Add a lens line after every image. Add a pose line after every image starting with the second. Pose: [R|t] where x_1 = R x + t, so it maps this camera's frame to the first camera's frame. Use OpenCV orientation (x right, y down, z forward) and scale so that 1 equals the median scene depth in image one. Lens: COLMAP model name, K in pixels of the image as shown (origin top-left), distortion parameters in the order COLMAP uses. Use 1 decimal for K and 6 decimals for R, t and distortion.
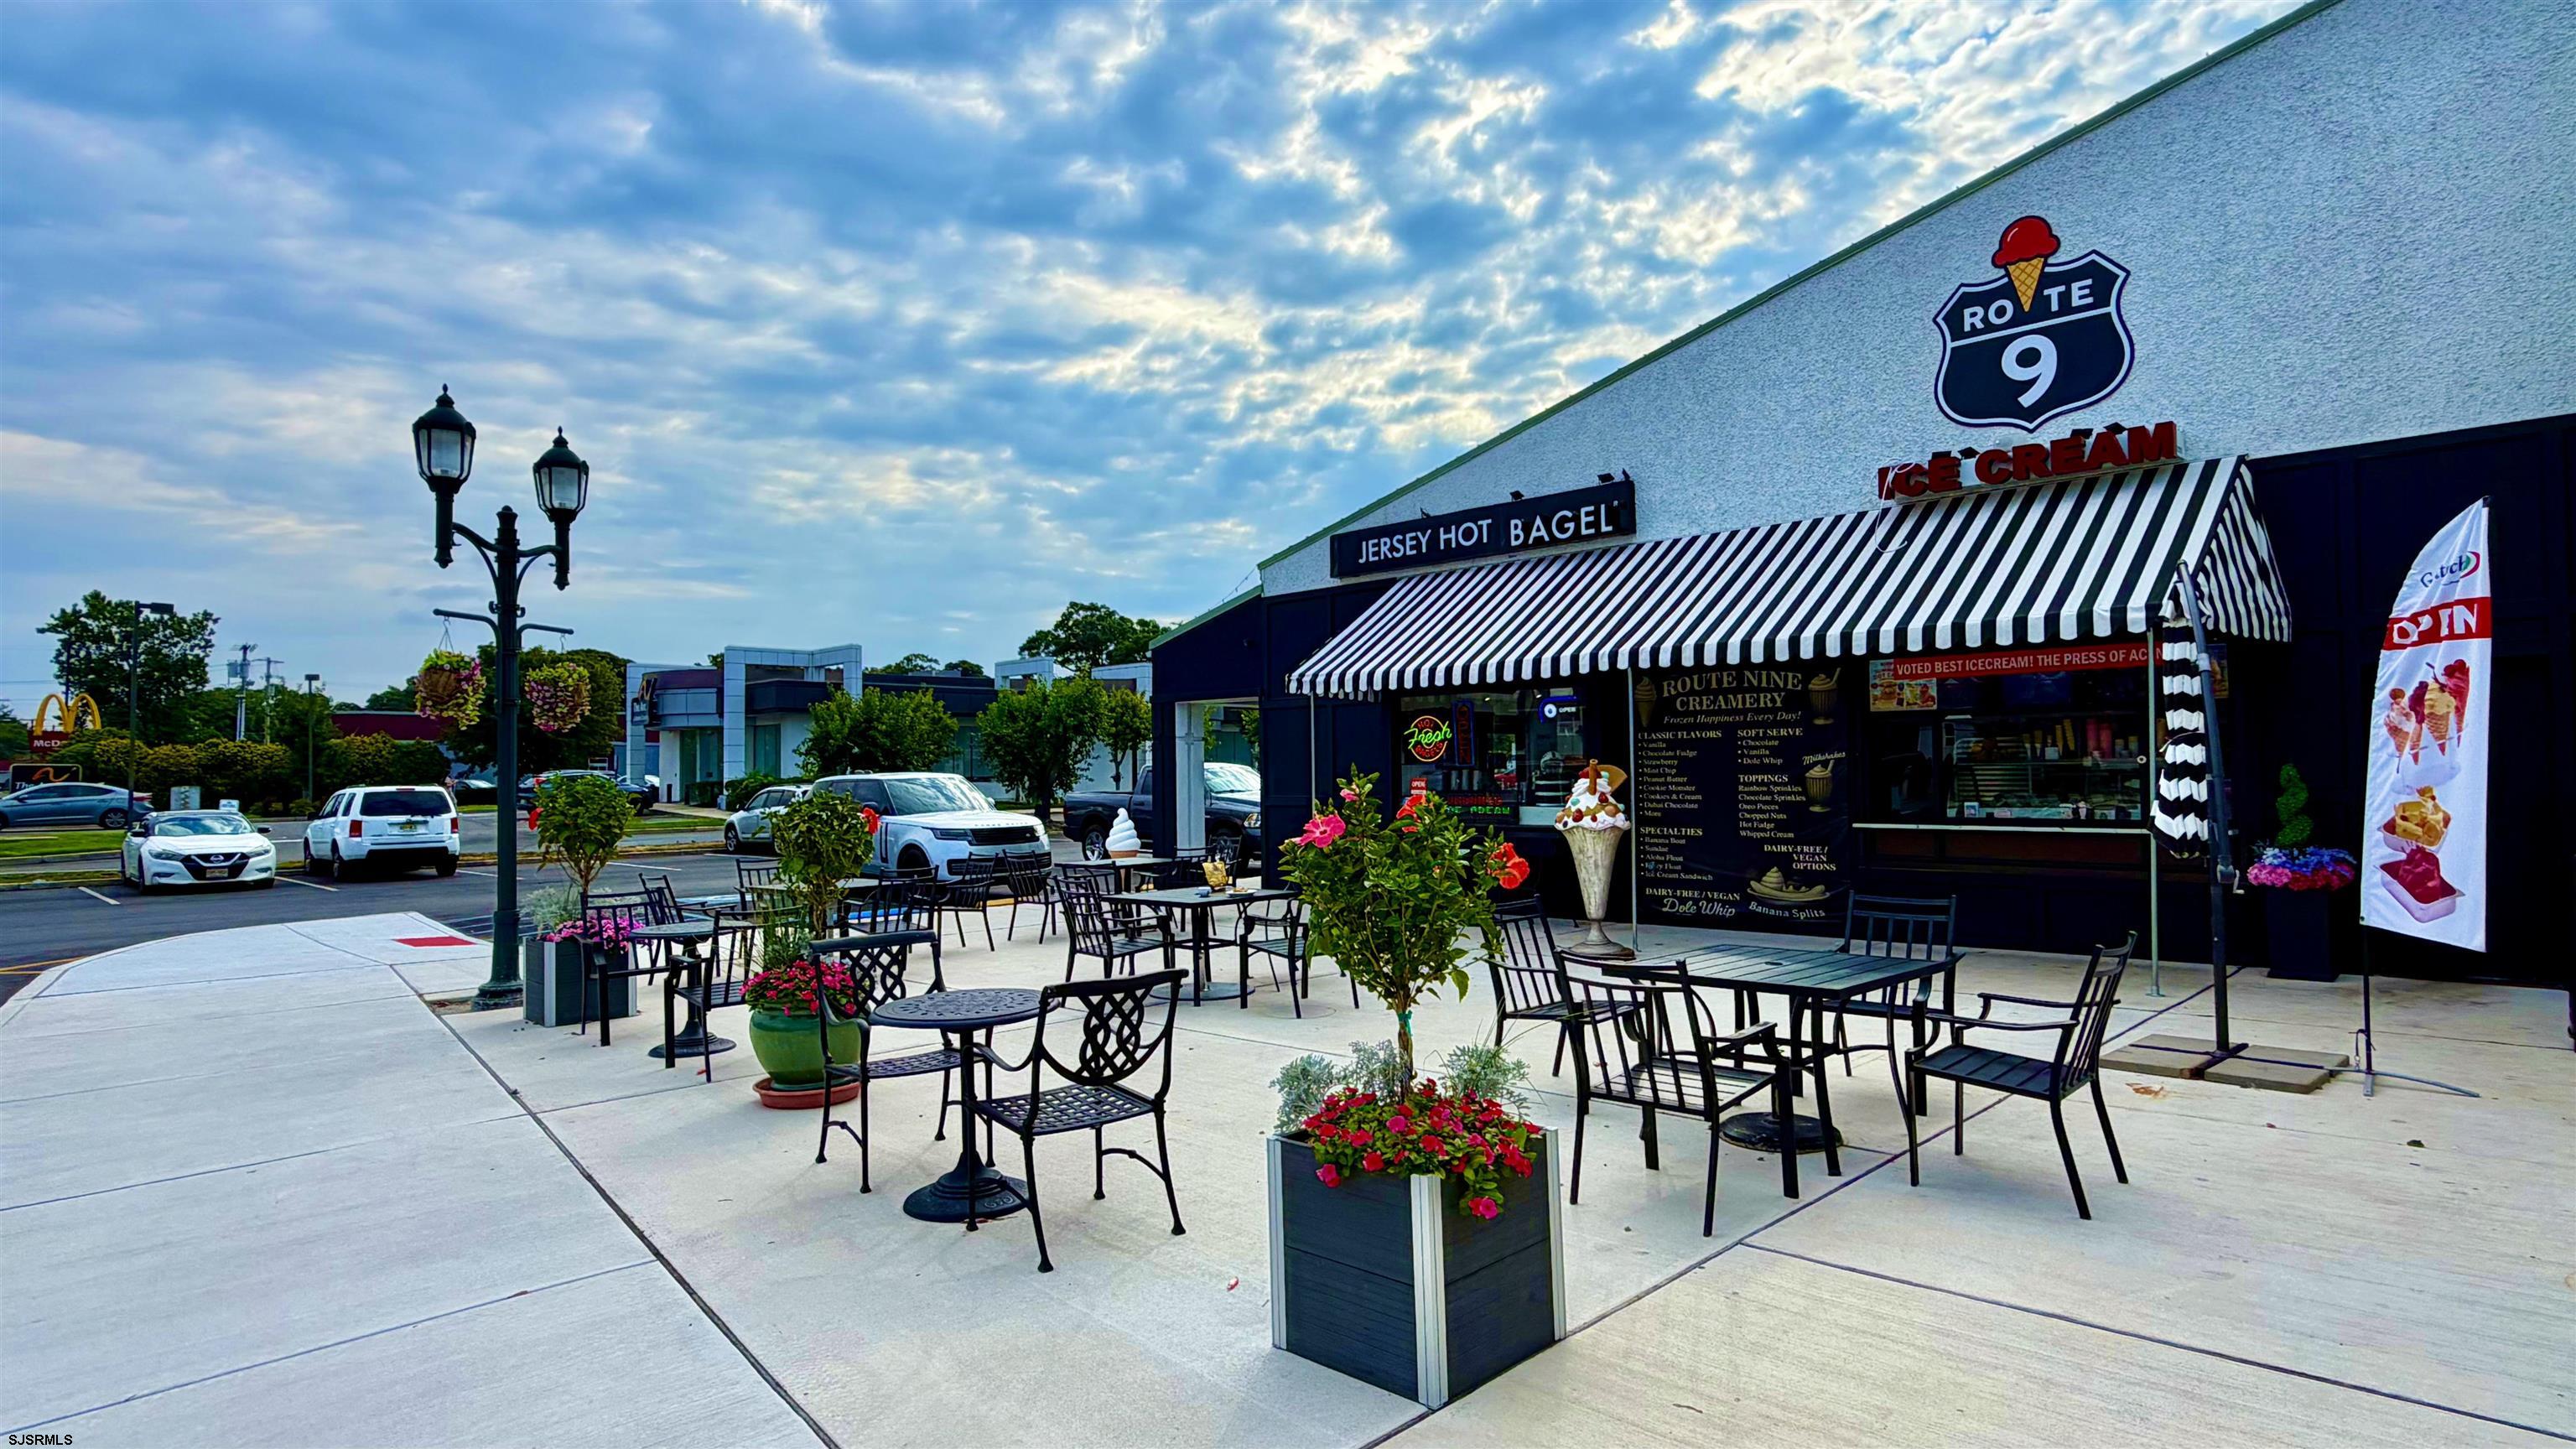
lens RADIAL K [[1392.8, 0, 1288.0], [0, 1392.8, 724.5], [0, 0, 1]] dist [0.028715, -0.000100]
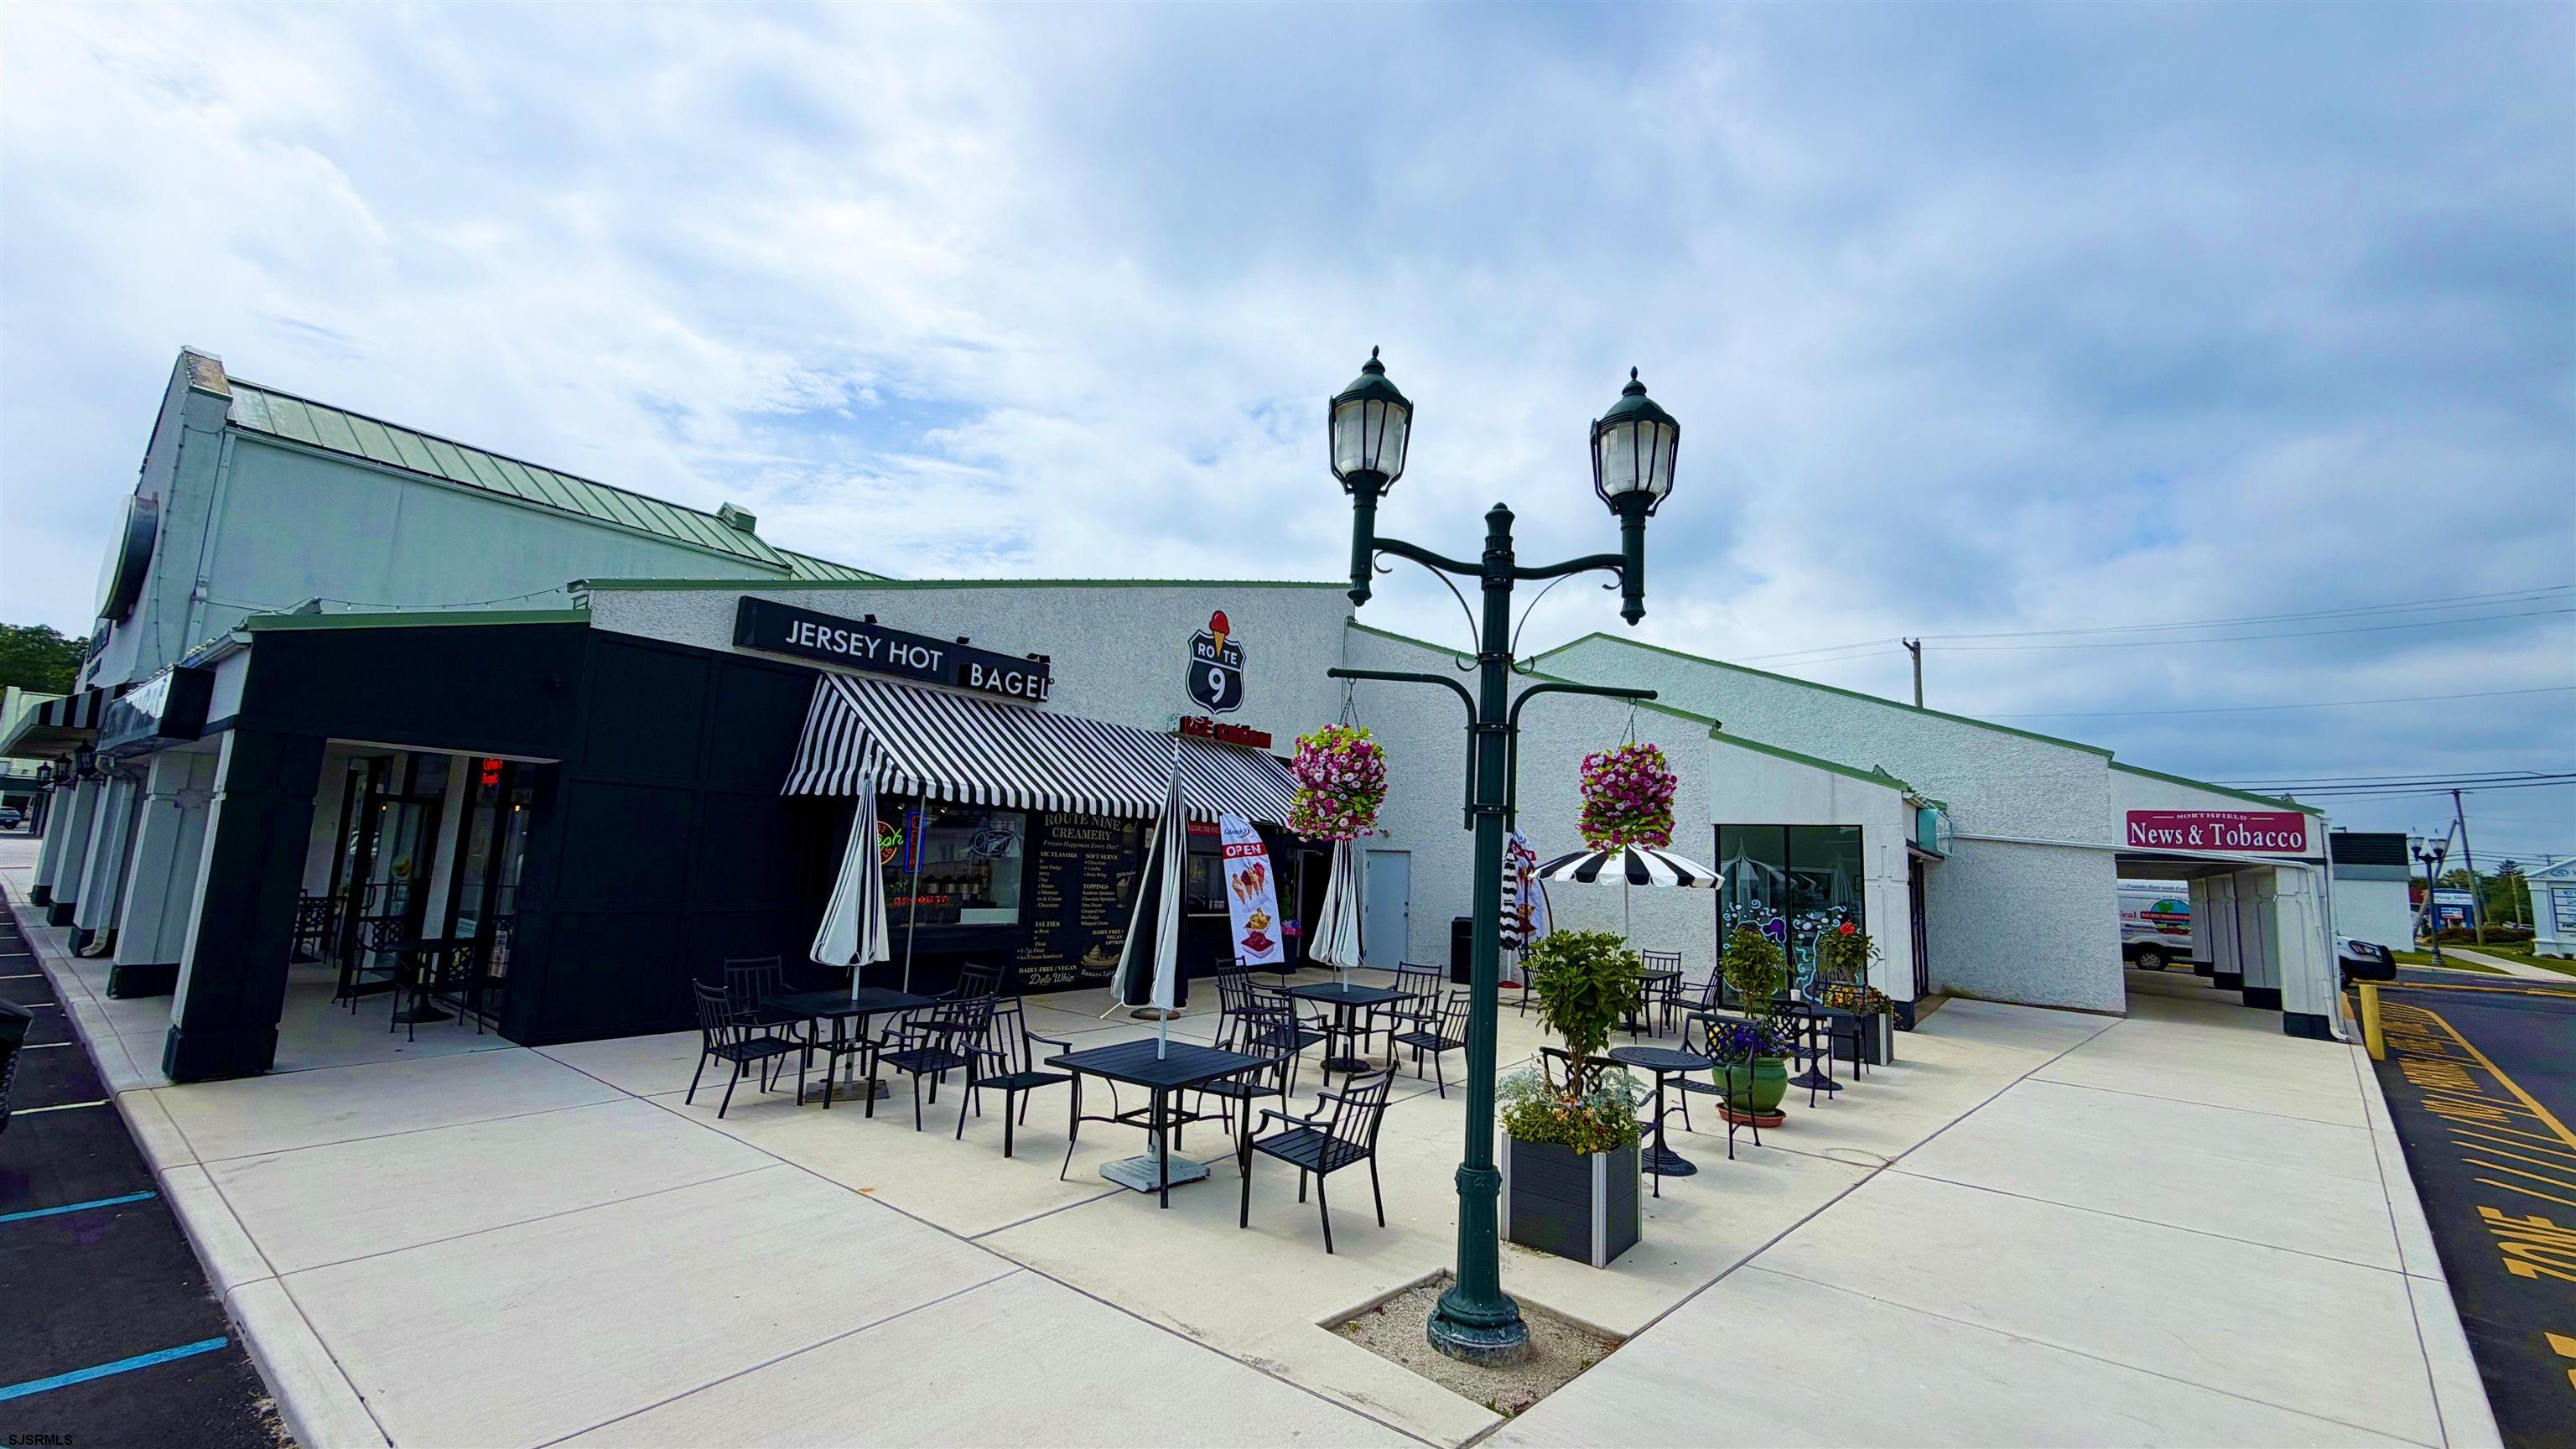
lens RADIAL K [[1006.1, 0, 1288.0], [0, 1006.1, 724.5], [0, 0, 1]] dist [0.001931, 0.000195]
pose [[-0.139730, 0.138480, 0.980459, -0.783131], [-0.082016, 0.985151, -0.150831, 0.012309], [-0.986787, -0.101489, -0.126297, 0.932643]]
